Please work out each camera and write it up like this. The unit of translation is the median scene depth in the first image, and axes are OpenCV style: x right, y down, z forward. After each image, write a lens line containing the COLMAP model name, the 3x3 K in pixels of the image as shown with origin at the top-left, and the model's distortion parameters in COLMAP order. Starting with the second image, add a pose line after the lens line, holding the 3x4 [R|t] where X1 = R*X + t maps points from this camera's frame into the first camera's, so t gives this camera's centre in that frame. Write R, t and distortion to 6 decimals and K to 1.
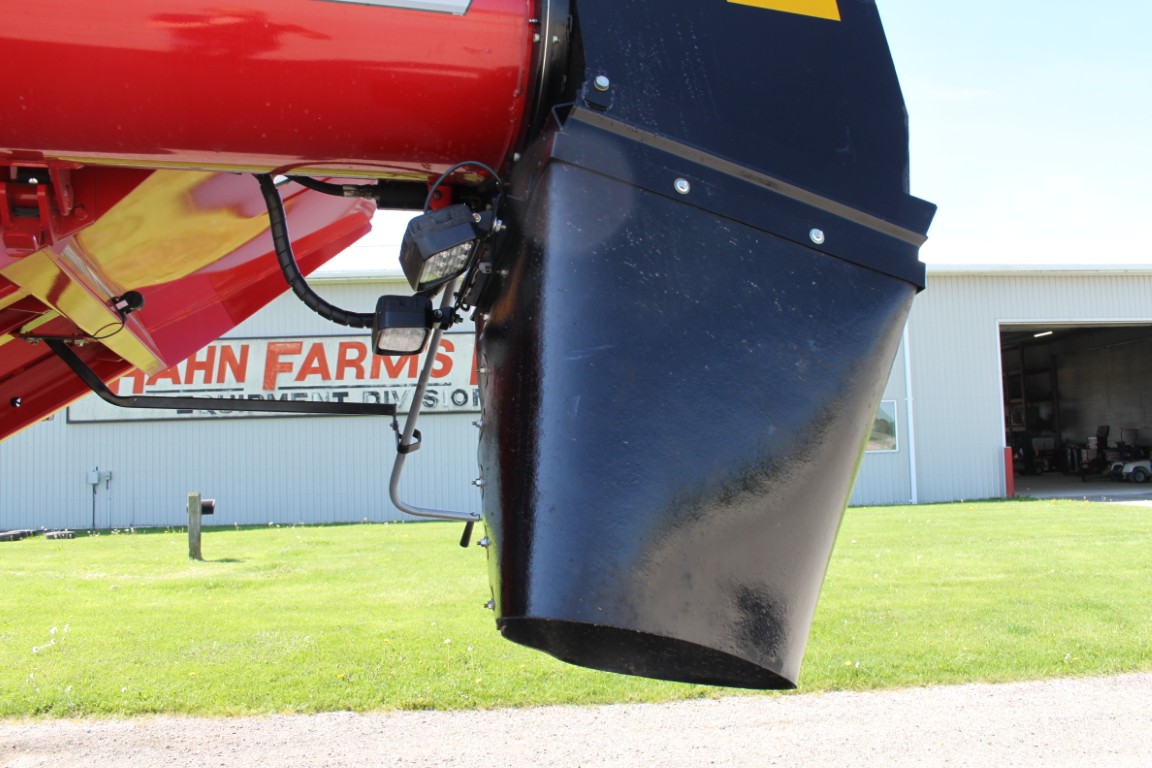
lens RADIAL K [[947.9, 0, 576.0], [0, 947.9, 384.0], [0, 0, 1]] dist [-0.041399, 0.003186]
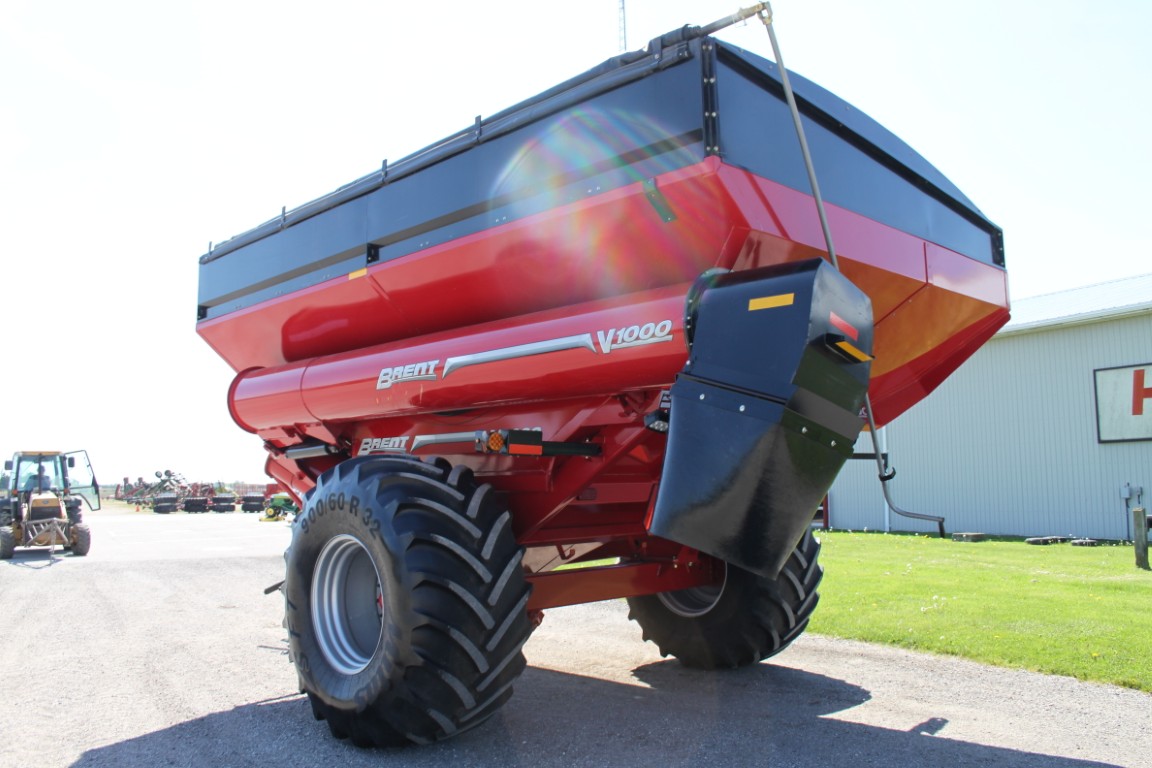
lens RADIAL K [[947.9, 0, 576.0], [0, 947.9, 384.0], [0, 0, 1]] dist [-0.041399, 0.003186]
pose [[0.449703, -0.076677, -0.889881, 0.283315], [0.063465, 0.996533, -0.053795, -0.012007], [0.890921, -0.032284, 0.453010, -0.077741]]
